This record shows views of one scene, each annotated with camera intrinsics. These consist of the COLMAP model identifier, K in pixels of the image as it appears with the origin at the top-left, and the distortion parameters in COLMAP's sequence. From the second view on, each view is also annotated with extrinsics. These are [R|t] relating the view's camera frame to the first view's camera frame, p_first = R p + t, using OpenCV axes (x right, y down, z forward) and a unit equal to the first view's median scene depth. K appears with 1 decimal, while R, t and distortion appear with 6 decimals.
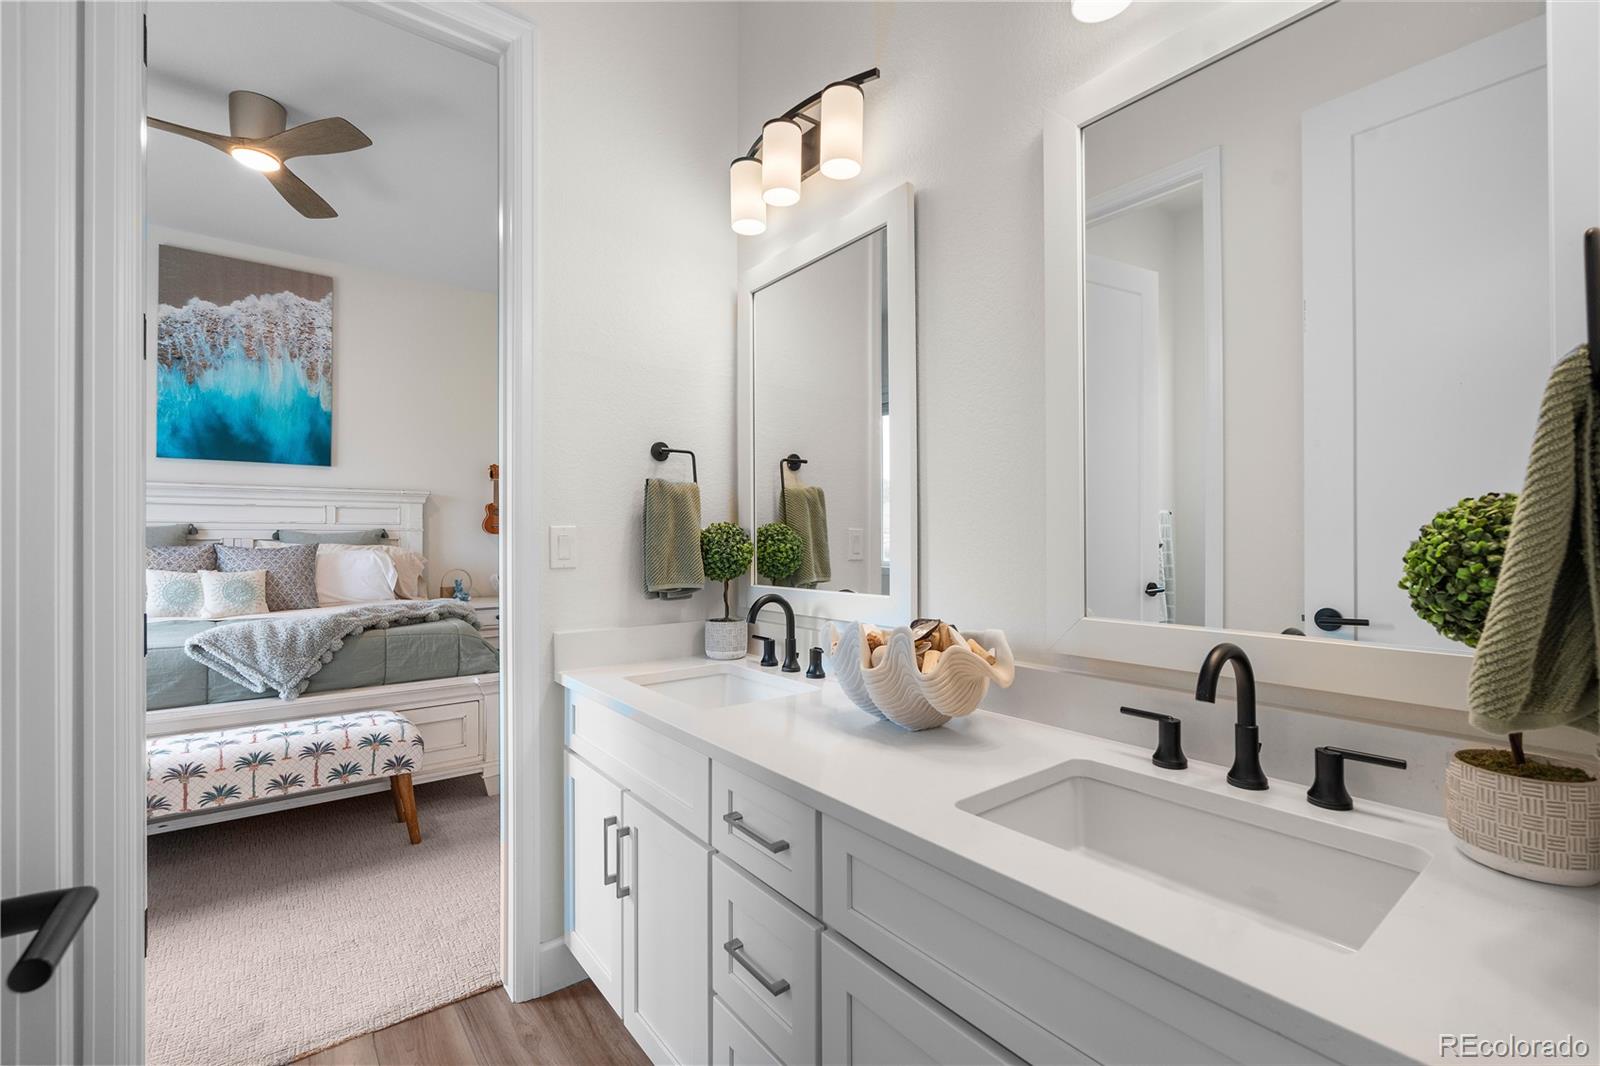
lens RADIAL K [[694.0, 0, 796.8], [0, 694.0, 533.6], [0, 0, 1]] dist [-0.006308, 0.000937]
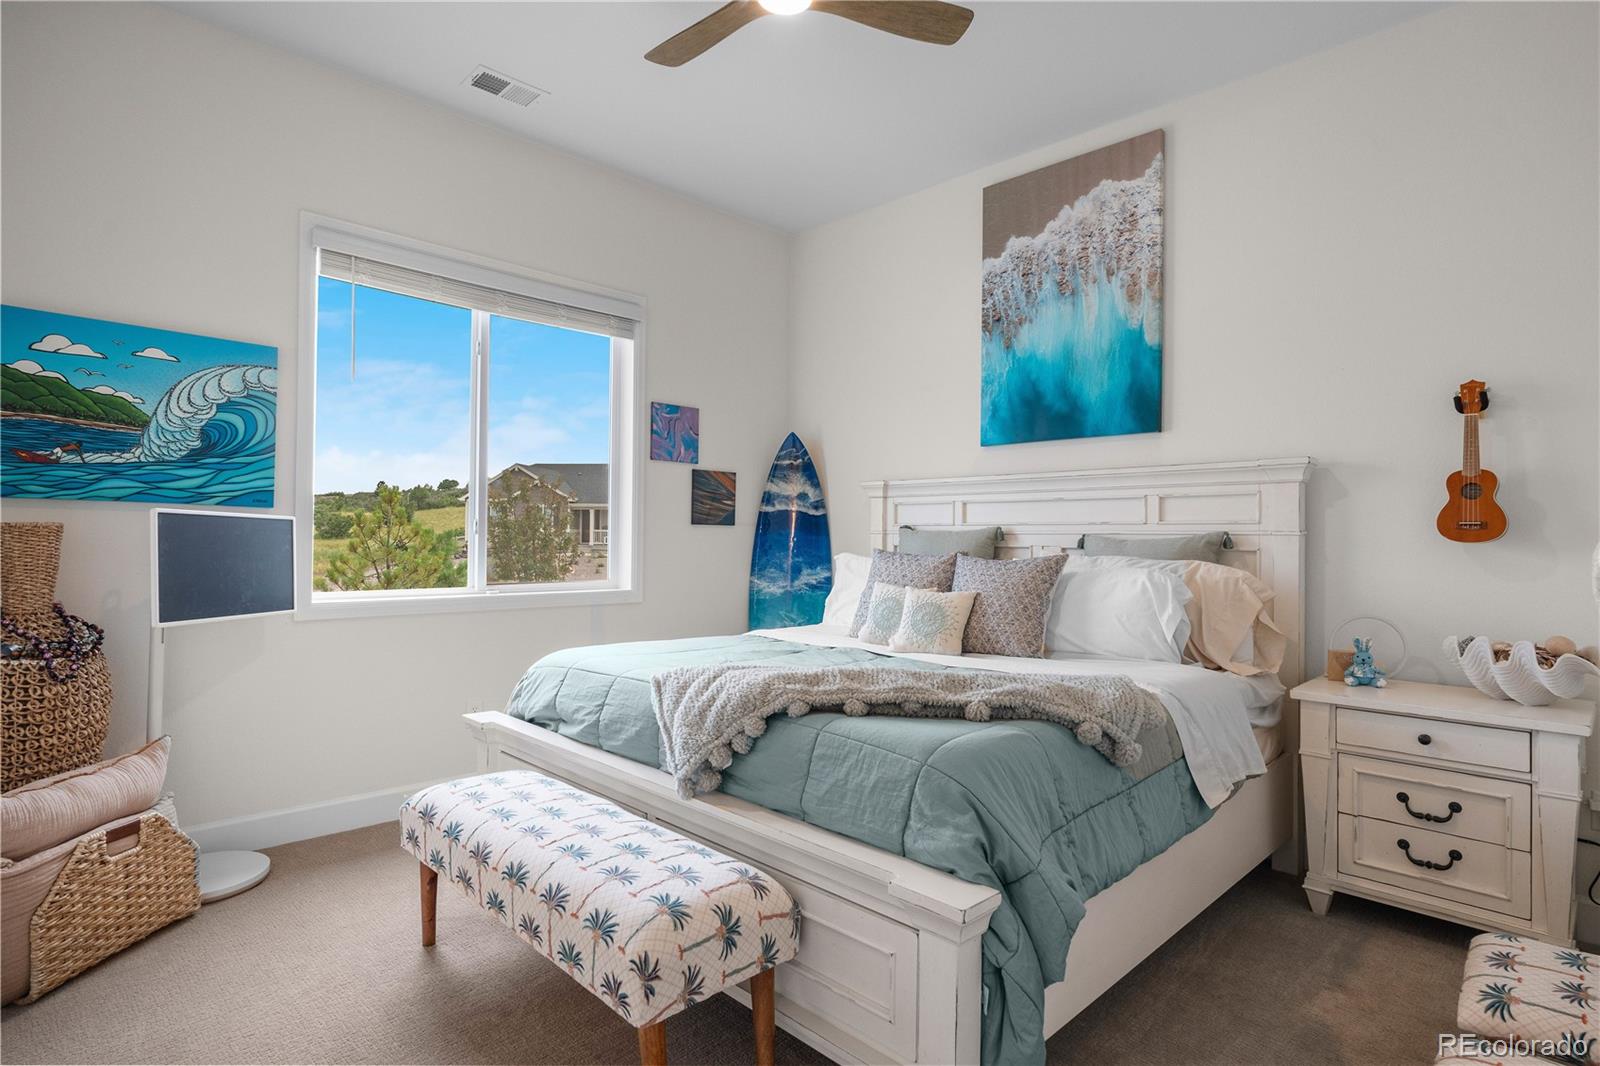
lens RADIAL K [[831.1, 0, 797.1], [0, 831.1, 531.3], [0, 0, 1]] dist [-0.005239, -0.000365]
pose [[0.122858, -0.008671, -0.992386, 0.026712], [-0.004955, 0.999944, -0.009350, 0.000598], [0.992412, 0.006066, 0.122809, 0.620218]]
